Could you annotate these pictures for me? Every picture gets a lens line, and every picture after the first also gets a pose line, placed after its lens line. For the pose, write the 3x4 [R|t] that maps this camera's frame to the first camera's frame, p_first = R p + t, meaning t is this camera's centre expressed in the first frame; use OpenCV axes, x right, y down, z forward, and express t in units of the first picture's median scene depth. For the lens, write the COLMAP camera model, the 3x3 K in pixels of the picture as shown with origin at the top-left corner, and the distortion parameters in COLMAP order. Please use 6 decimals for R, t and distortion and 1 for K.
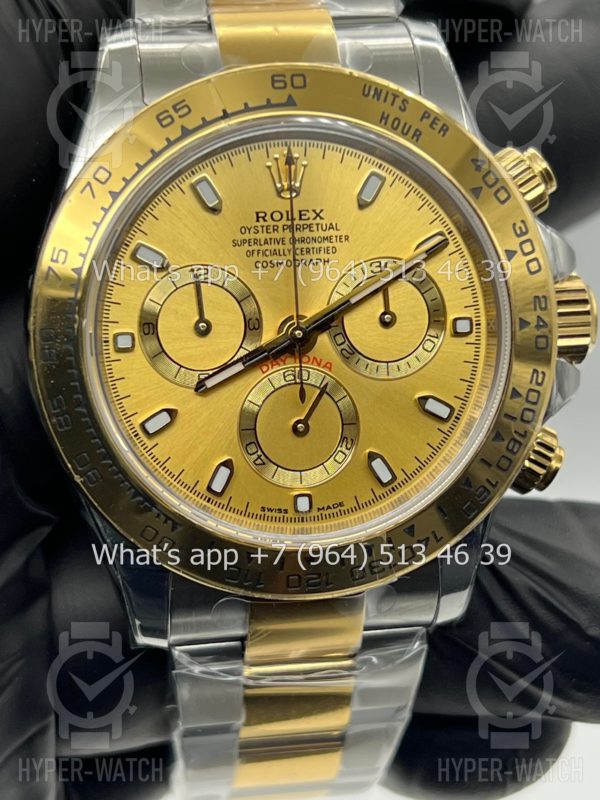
lens RADIAL K [[1917.5, 0, 299.3], [0, 1917.5, 402.6], [0, 0, 1]] dist [0.264858, 0.000000]
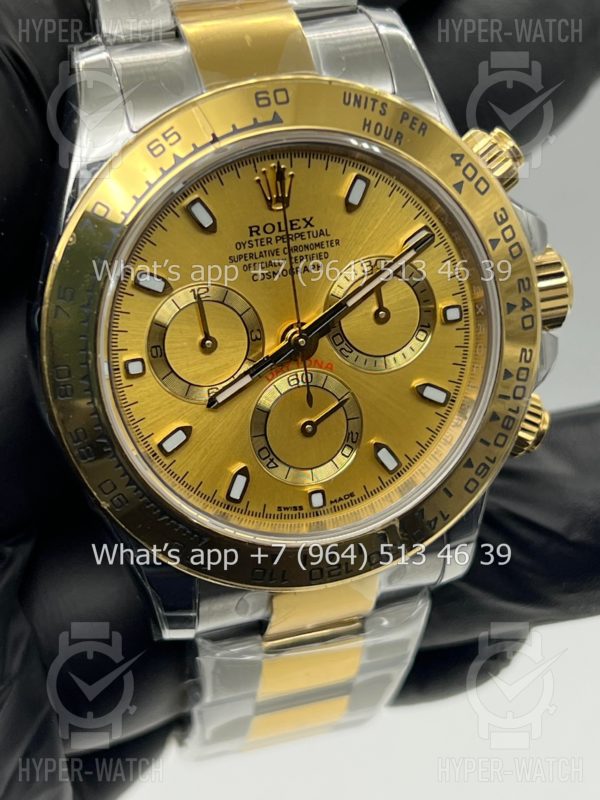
lens RADIAL K [[1917.5, 0, 301.8], [0, 1917.5, 399.1], [0, 0, 1]] dist [0.264858, 0.000000]
pose [[0.989152, -0.100879, 0.106775, -0.112328], [0.084439, 0.985280, 0.148640, -0.157319], [-0.120198, -0.138012, 0.983110, -0.018683]]
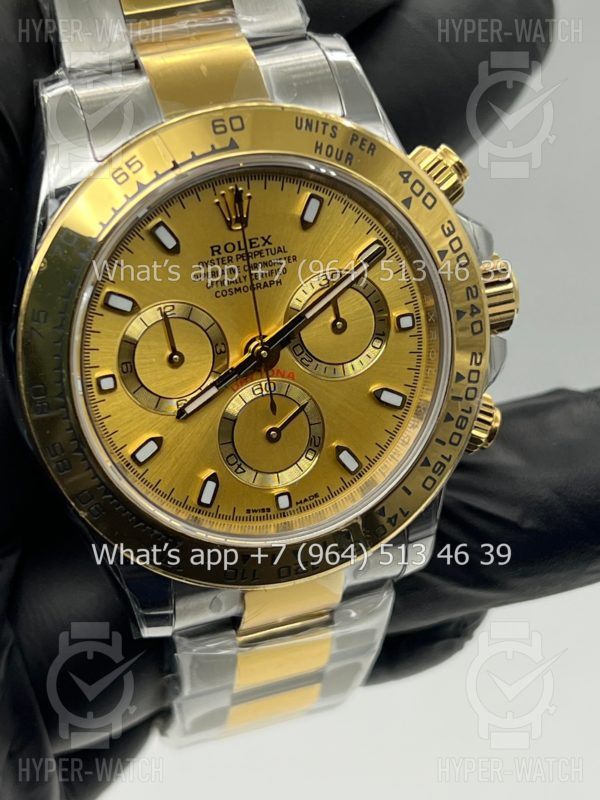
lens RADIAL K [[1917.5, 0, 304.1], [0, 1917.5, 399.0], [0, 0, 1]] dist [0.264858, 0.000000]
pose [[0.983700, -0.133901, 0.120019, -0.111214], [0.113779, 0.980344, 0.161184, -0.182179], [-0.139242, -0.144901, 0.979600, -0.076365]]
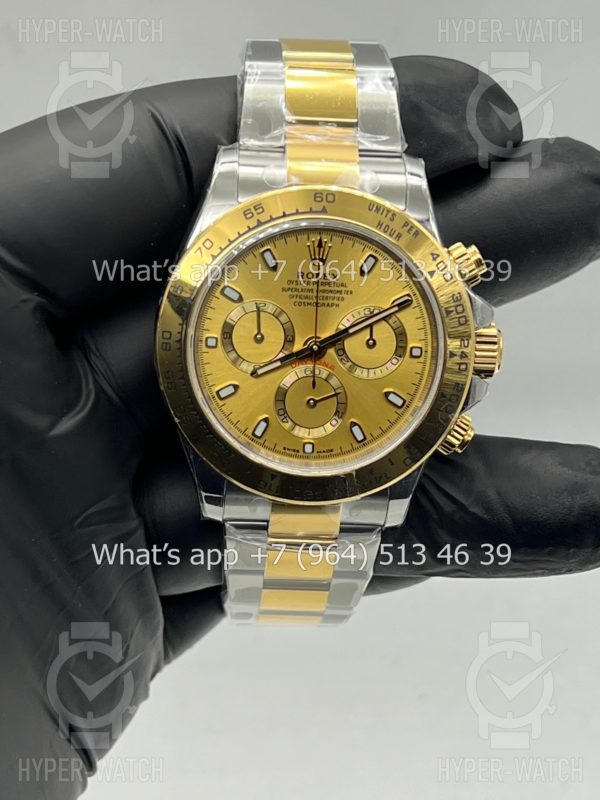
lens RADIAL K [[1917.5, 0, 299.4], [0, 1917.5, 402.5], [0, 0, 1]] dist [0.264858, 0.000000]
pose [[0.990935, 0.109584, -0.077717, 0.119636], [-0.102063, 0.990240, 0.094914, -0.144377], [0.087360, -0.086122, 0.992447, -0.655478]]
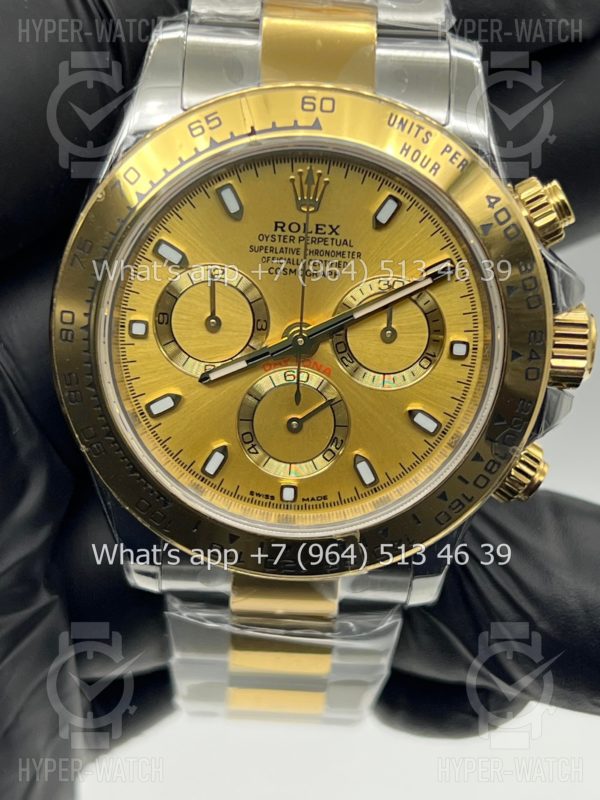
lens RADIAL K [[1917.5, 0, 302.2], [0, 1917.5, 399.5], [0, 0, 1]] dist [0.264858, 0.000000]
pose [[0.984785, 0.136569, -0.107462, 0.118220], [-0.116753, 0.977986, 0.172953, -0.186789], [0.128716, -0.157775, 0.979050, -0.047313]]
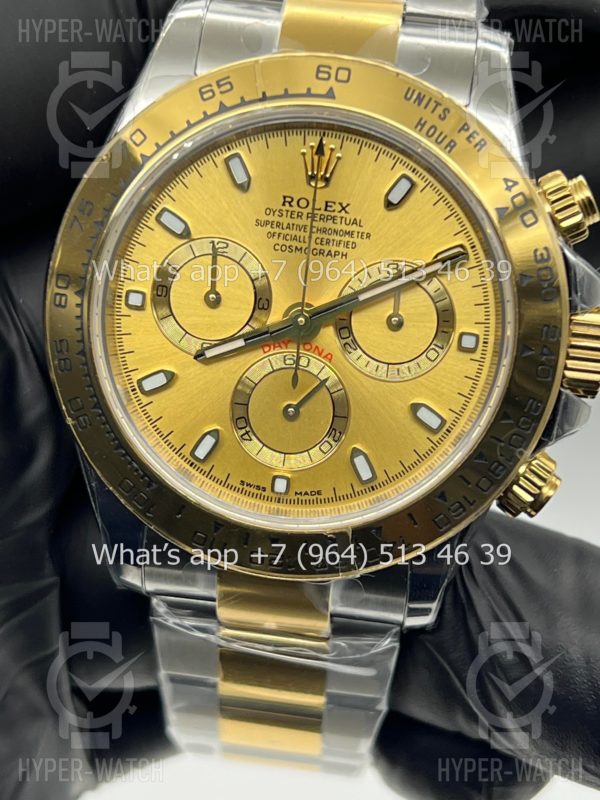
lens RADIAL K [[1917.5, 0, 298.3], [0, 1917.5, 398.1], [0, 0, 1]] dist [0.264858, 0.000000]
pose [[0.962850, 0.182747, -0.198807, 0.205958], [-0.174276, 0.982900, 0.059460, -0.055405], [0.206274, -0.022604, 0.978233, 0.002416]]
